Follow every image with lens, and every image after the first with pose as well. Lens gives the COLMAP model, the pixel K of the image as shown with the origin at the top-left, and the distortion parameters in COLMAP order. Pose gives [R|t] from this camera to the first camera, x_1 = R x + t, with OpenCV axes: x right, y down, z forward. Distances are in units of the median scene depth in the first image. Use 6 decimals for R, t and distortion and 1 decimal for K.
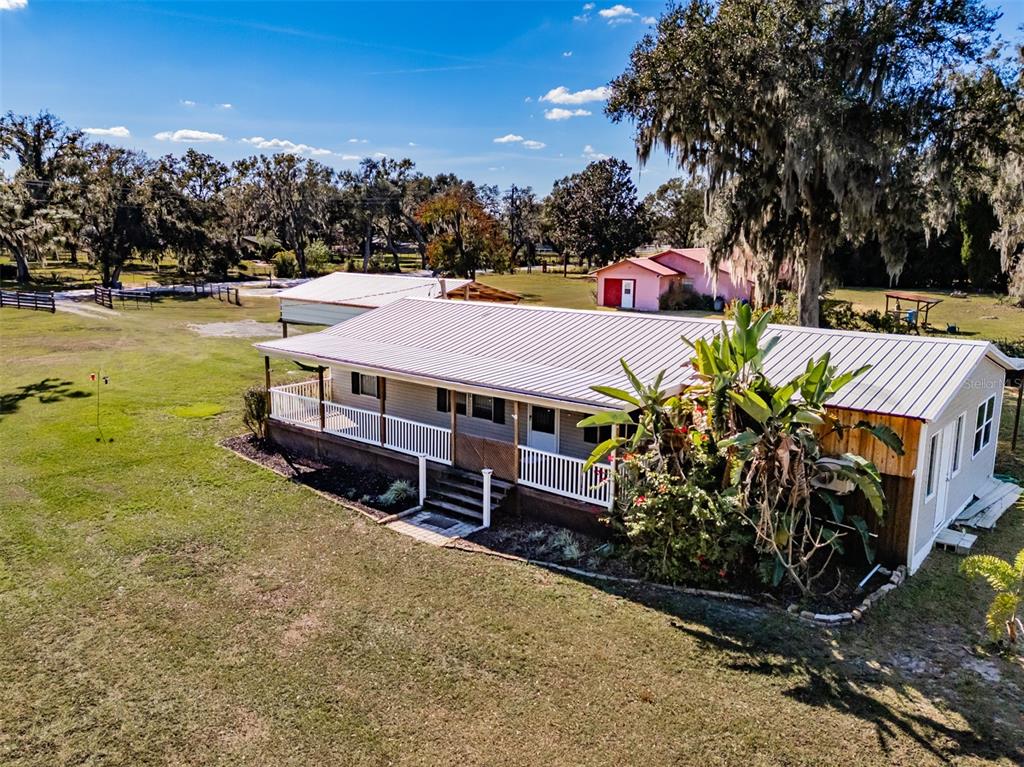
lens RADIAL K [[753.8, 0, 512.0], [0, 753.8, 383.5], [0, 0, 1]] dist [0.026106, -0.003071]
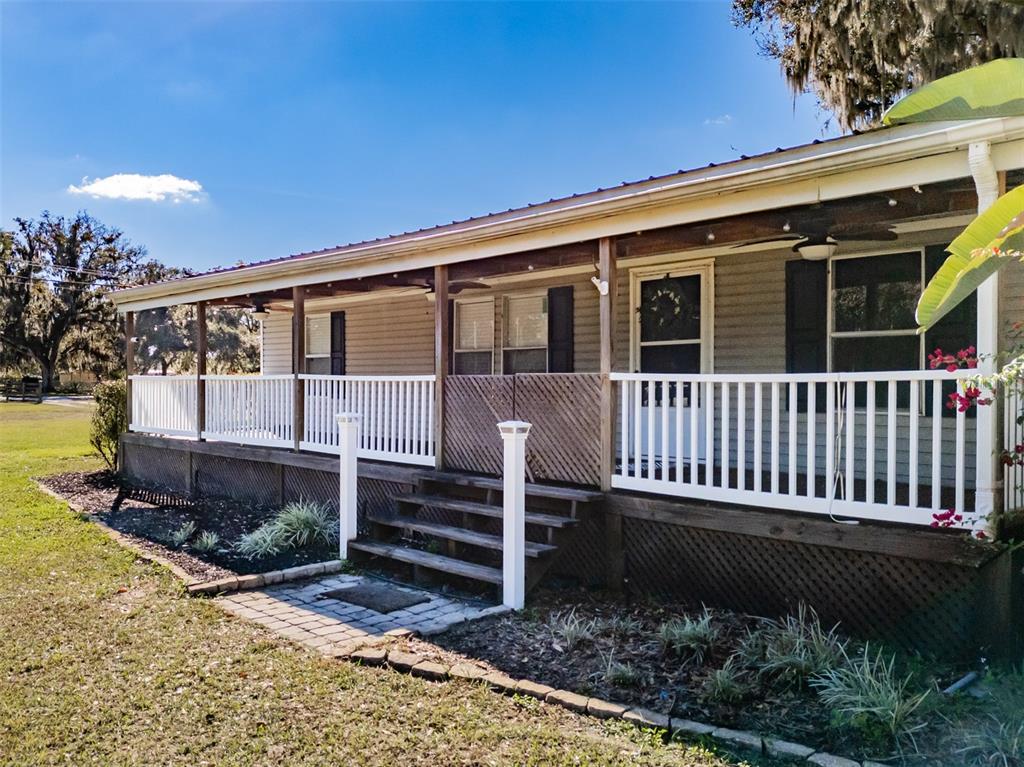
lens RADIAL K [[830.1, 0, 470.5], [0, 830.1, 397.7], [0, 0, 1]] dist [0.028507, -0.002434]
pose [[0.989495, -0.011004, -0.144146, -0.000807], [-0.012732, 0.986591, -0.162715, 0.156062], [0.144003, 0.162841, 0.976087, 0.633369]]
